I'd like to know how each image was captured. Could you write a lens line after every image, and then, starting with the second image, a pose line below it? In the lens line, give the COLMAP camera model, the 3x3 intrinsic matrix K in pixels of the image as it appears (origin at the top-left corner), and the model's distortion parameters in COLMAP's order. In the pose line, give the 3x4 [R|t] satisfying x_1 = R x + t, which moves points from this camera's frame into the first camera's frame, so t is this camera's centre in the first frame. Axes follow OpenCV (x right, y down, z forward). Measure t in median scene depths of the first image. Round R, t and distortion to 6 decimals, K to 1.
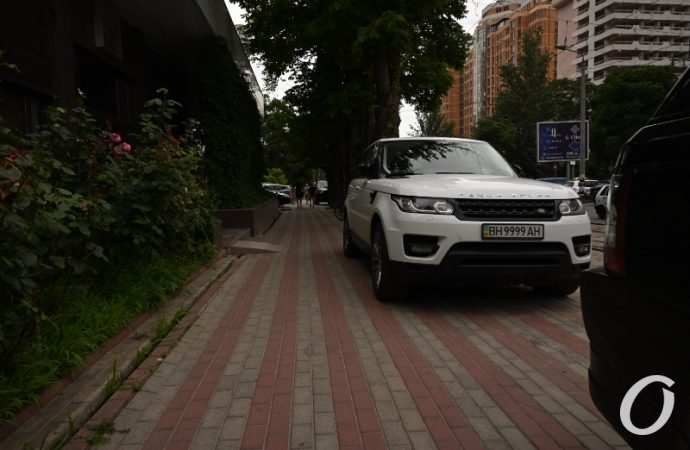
lens RADIAL K [[453.9, 0, 345.0], [0, 453.9, 225.0], [0, 0, 1]] dist [-0.004358, -0.003235]
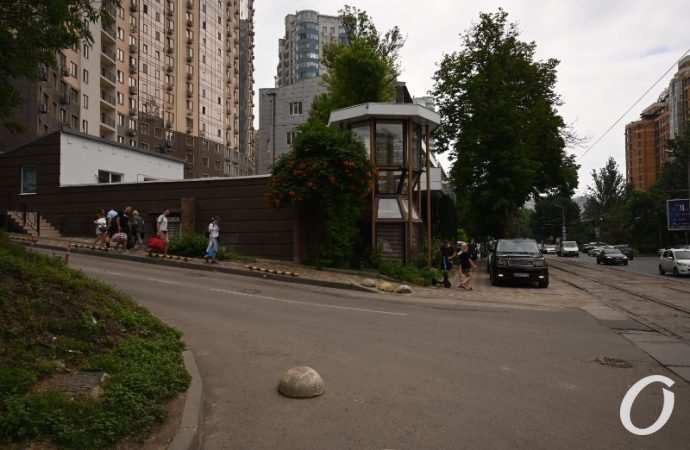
lens RADIAL K [[453.9, 0, 345.0], [0, 453.9, 225.0], [0, 0, 1]] dist [-0.004358, -0.003235]
pose [[0.925921, 0.011420, -0.377543, 0.026139], [-0.053548, 0.993416, -0.101275, 0.011542], [0.373901, 0.113989, 0.920437, -0.231525]]
